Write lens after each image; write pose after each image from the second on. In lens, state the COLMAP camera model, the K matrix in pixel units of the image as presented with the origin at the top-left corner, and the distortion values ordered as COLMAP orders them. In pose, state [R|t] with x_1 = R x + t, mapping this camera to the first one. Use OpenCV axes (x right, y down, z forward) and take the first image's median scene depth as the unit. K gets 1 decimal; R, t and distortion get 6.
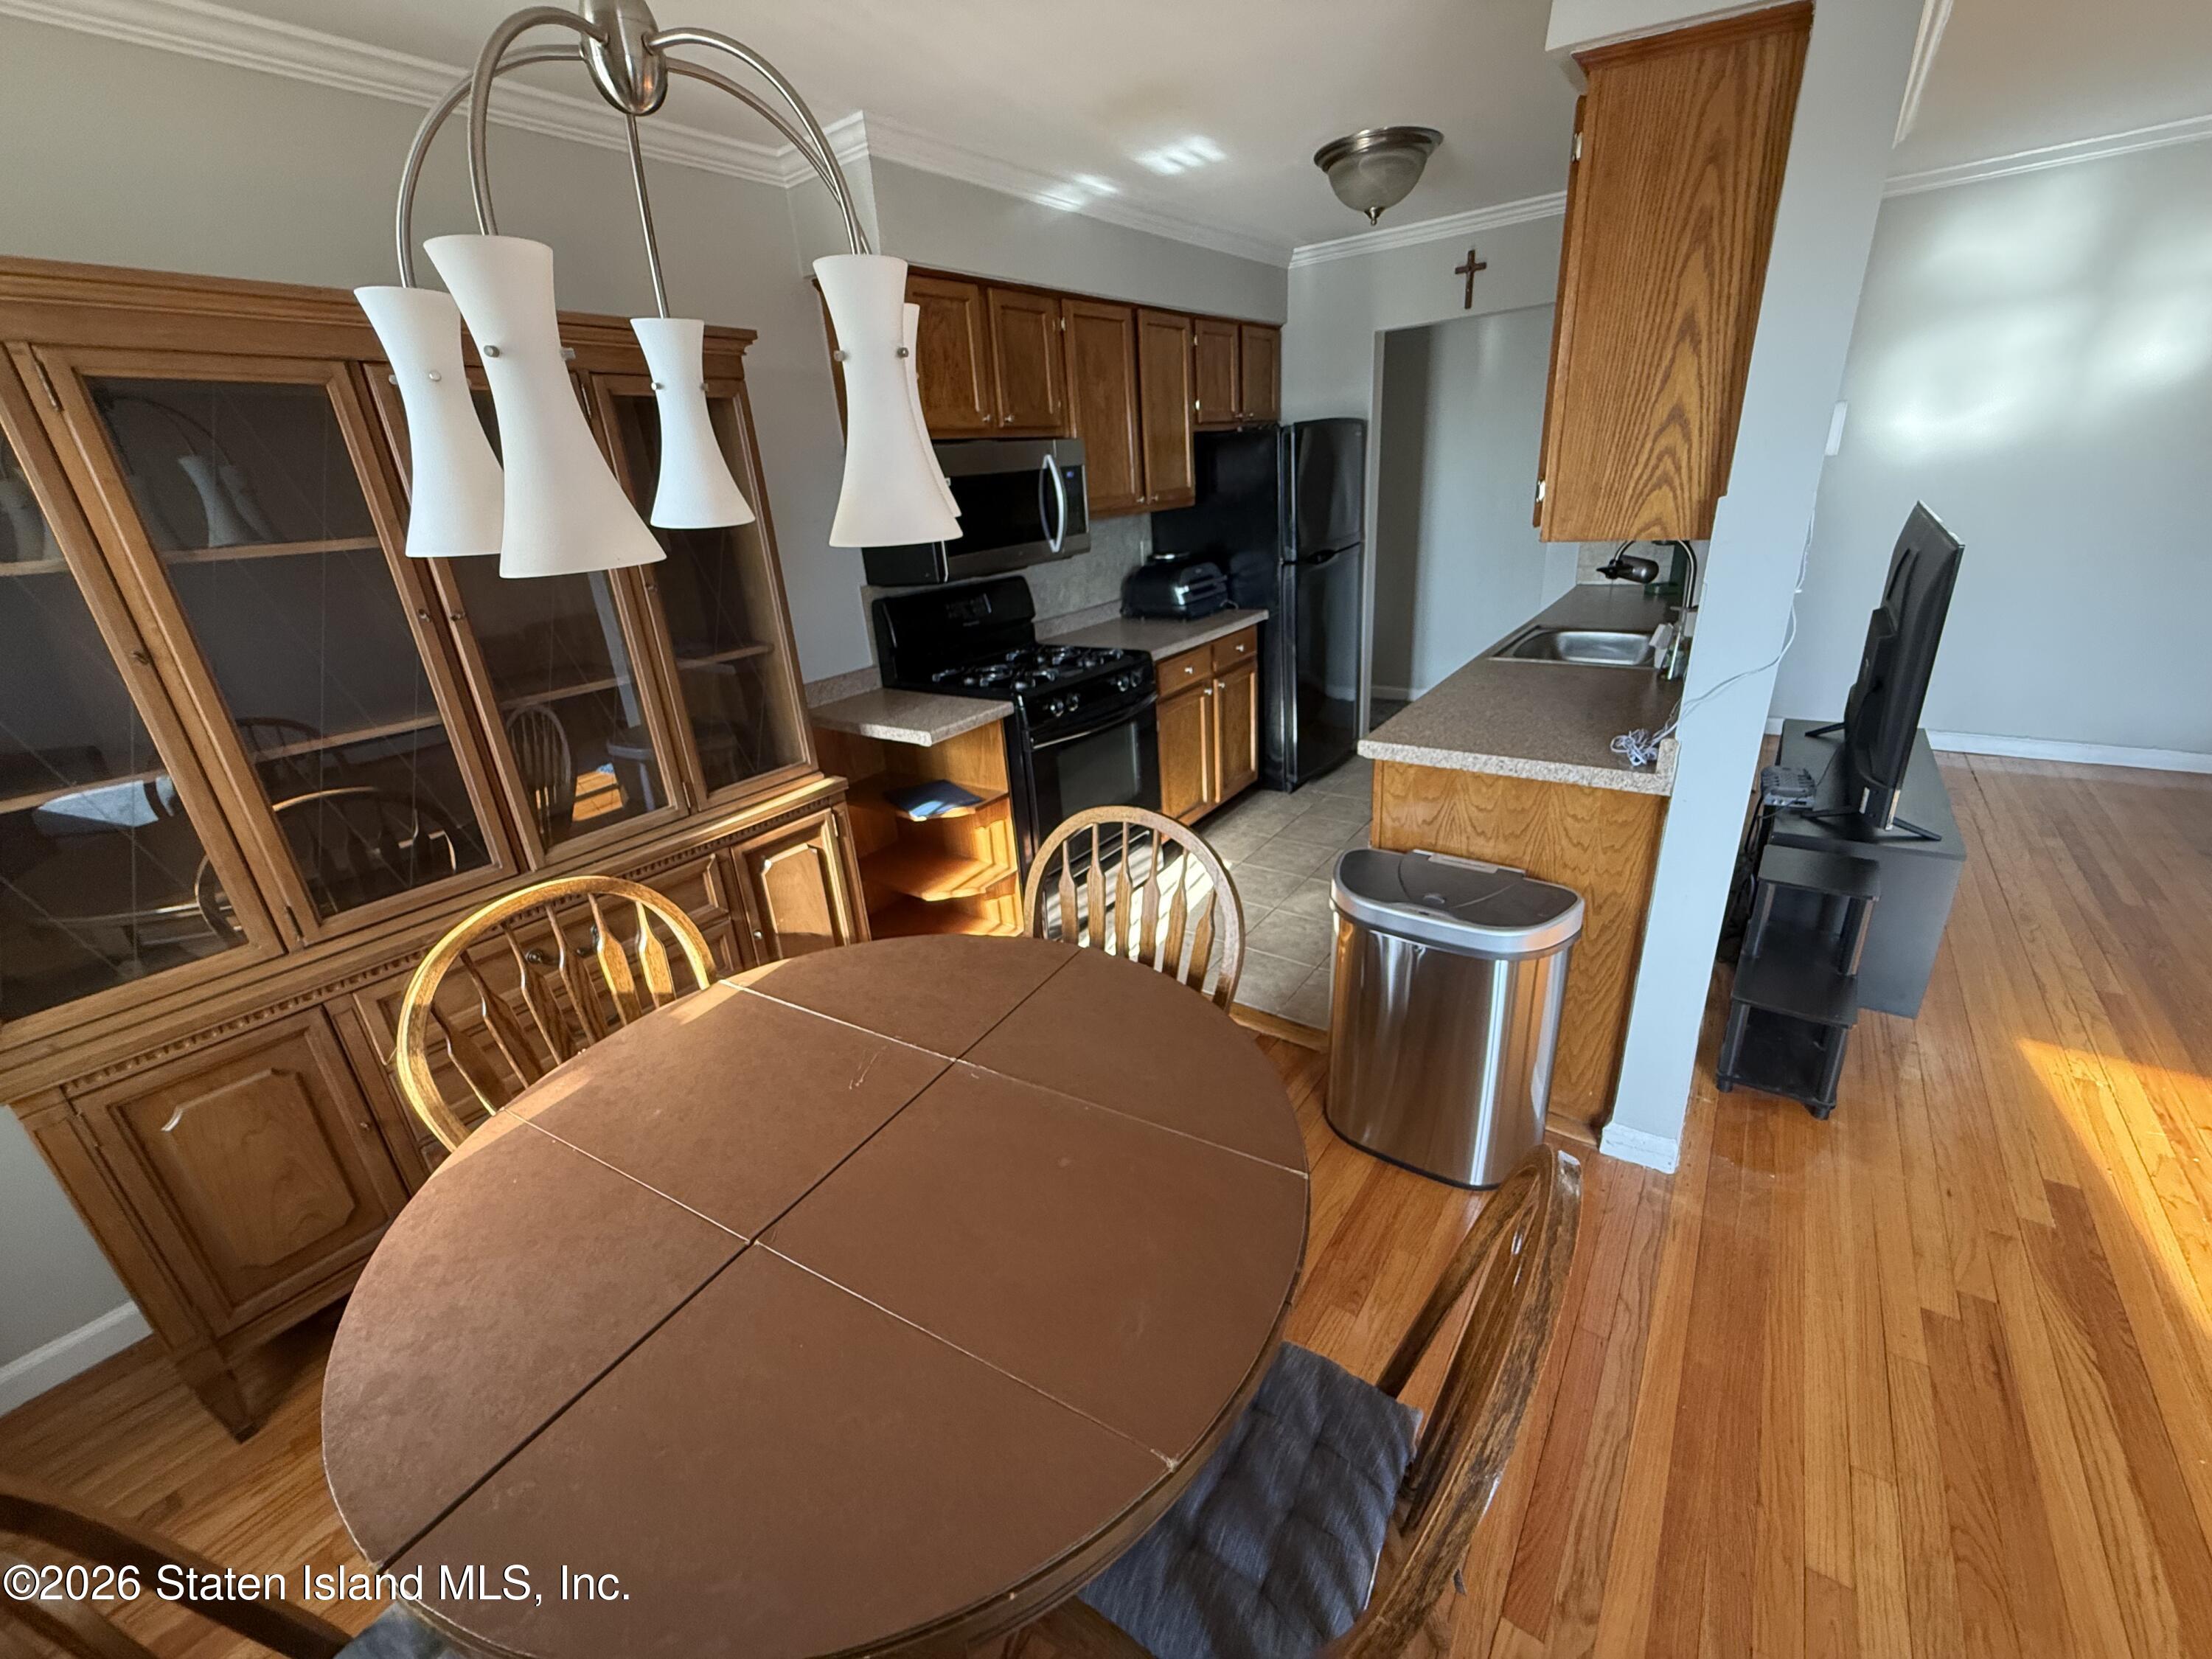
lens RADIAL K [[884.0, 0, 1106.0], [0, 884.0, 829.5], [0, 0, 1]] dist [0.000763, -0.000295]
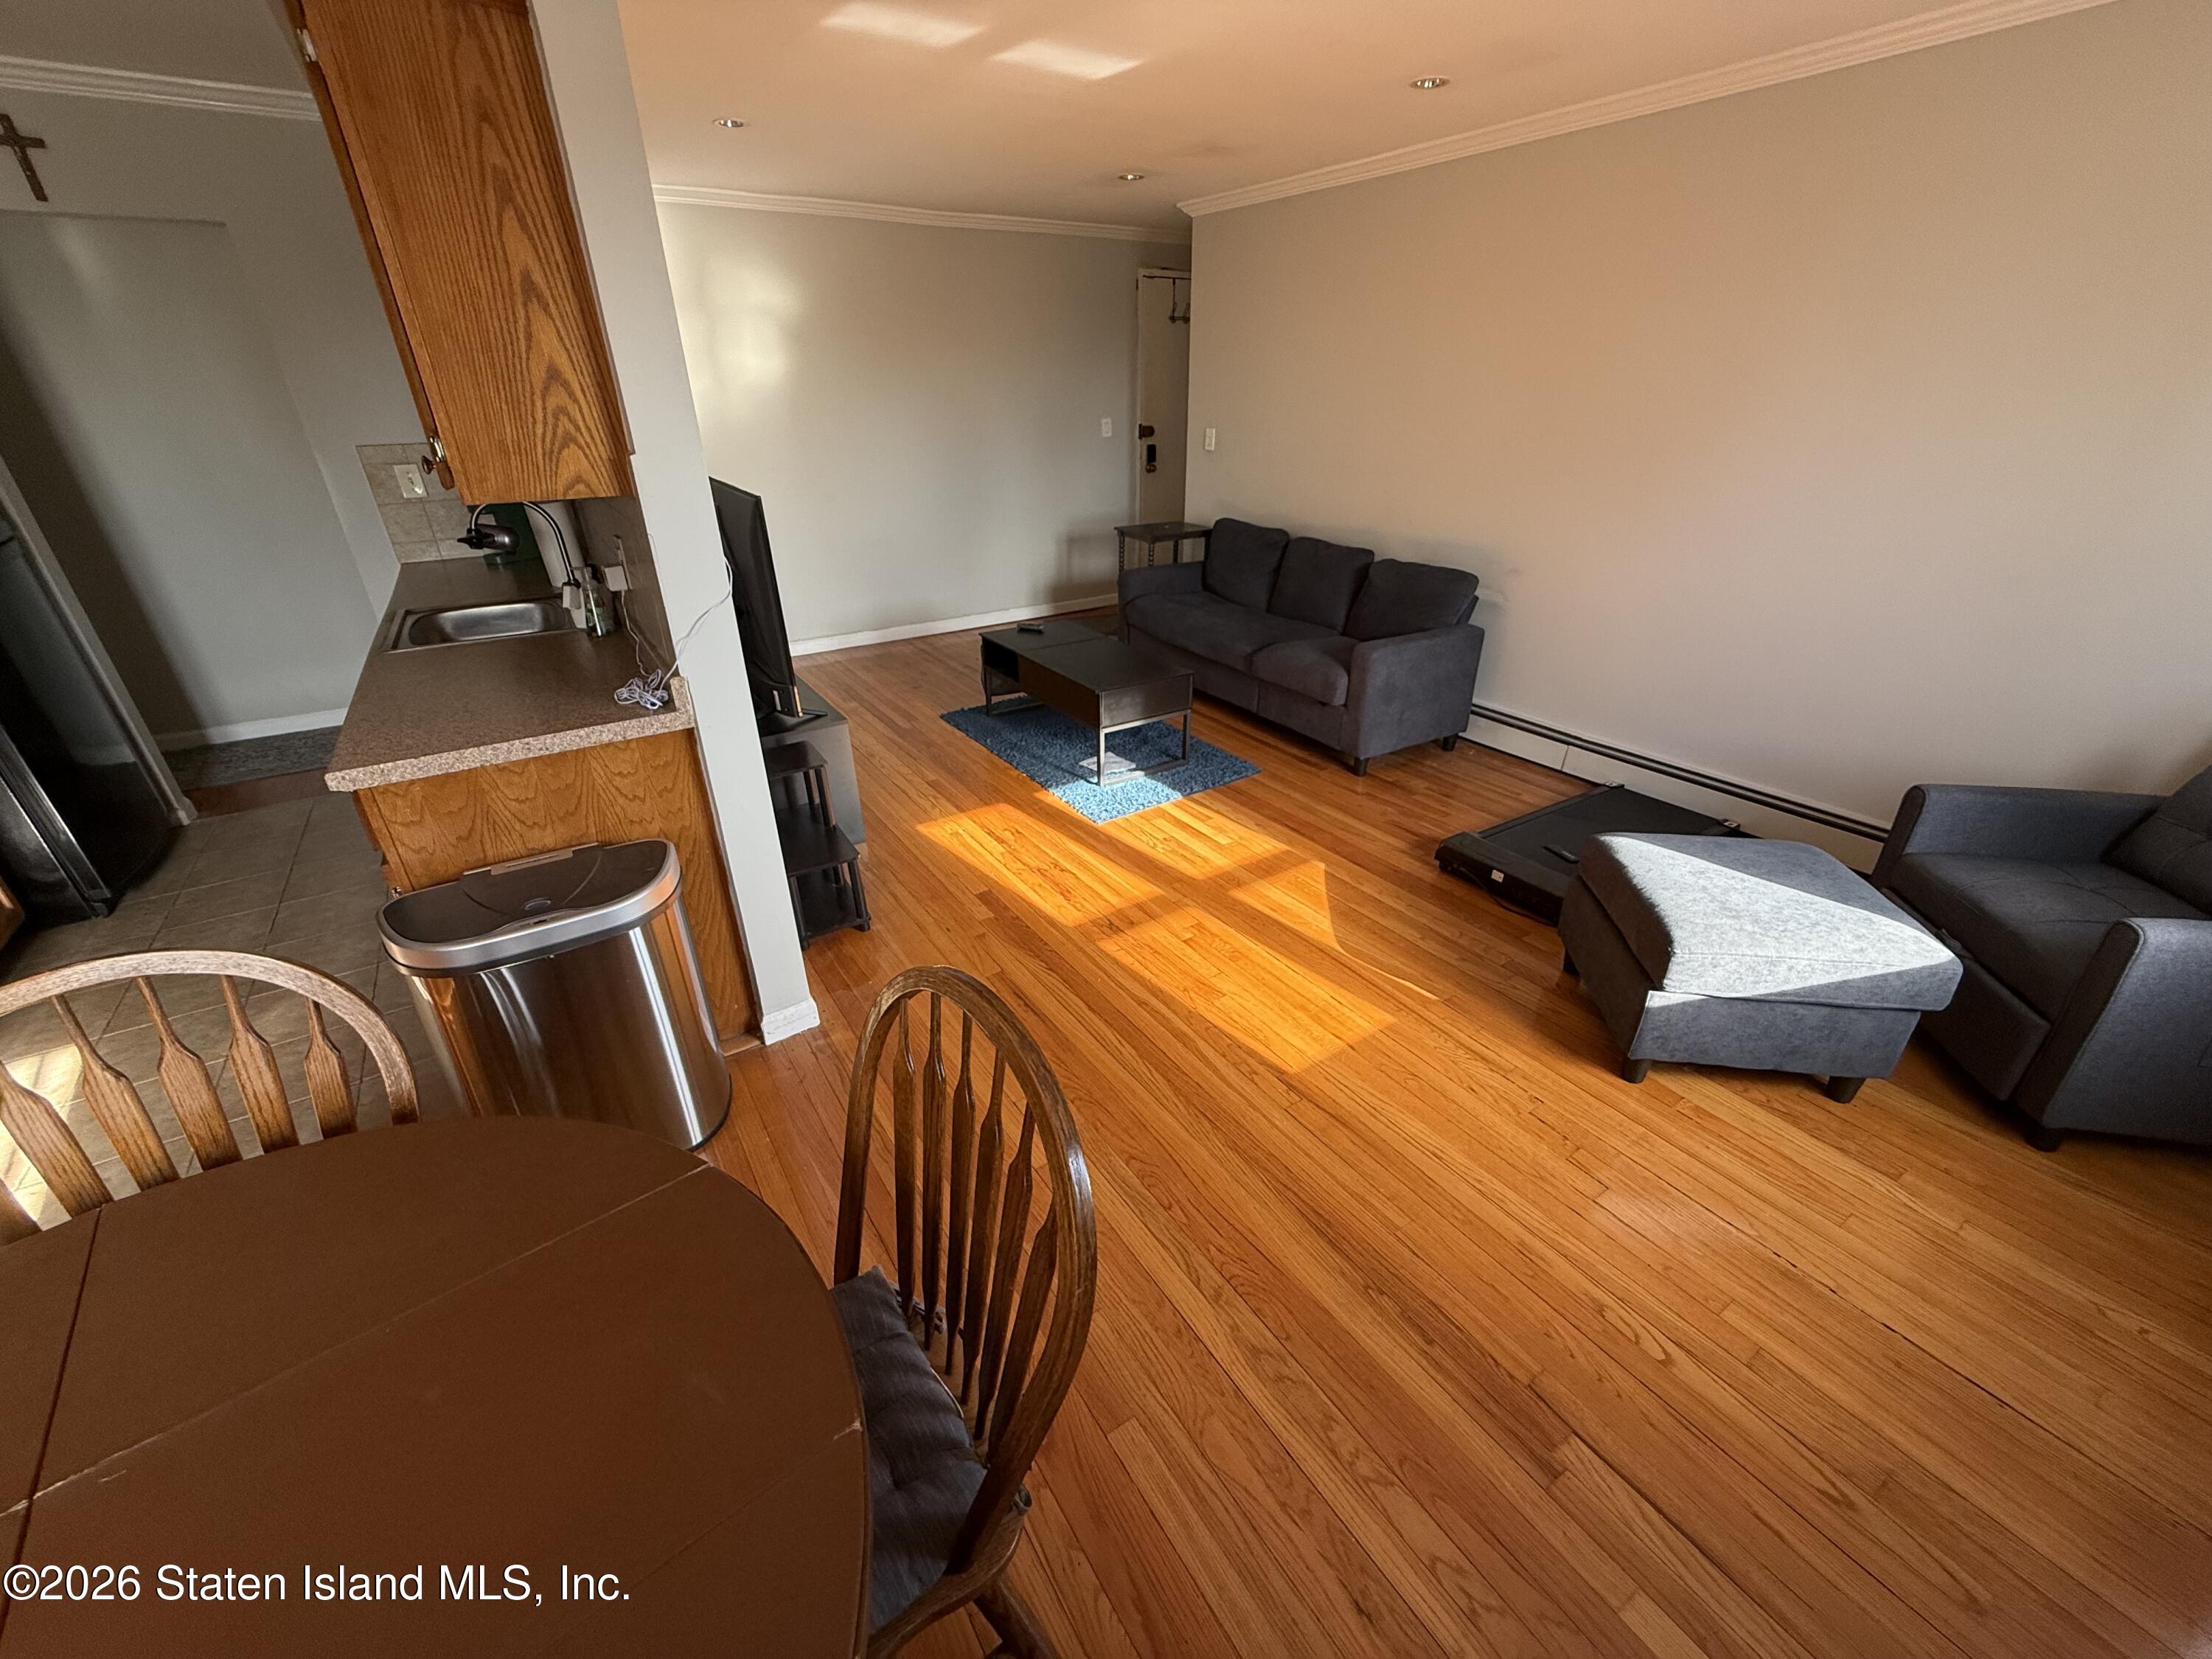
lens RADIAL K [[884.0, 0, 1106.0], [0, 884.0, 829.5], [0, 0, 1]] dist [0.000763, -0.000295]
pose [[0.346176, -0.359213, 0.866676, -0.179848], [0.338872, 0.909303, 0.241525, -0.012420], [-0.874830, 0.210082, 0.436506, 0.075650]]
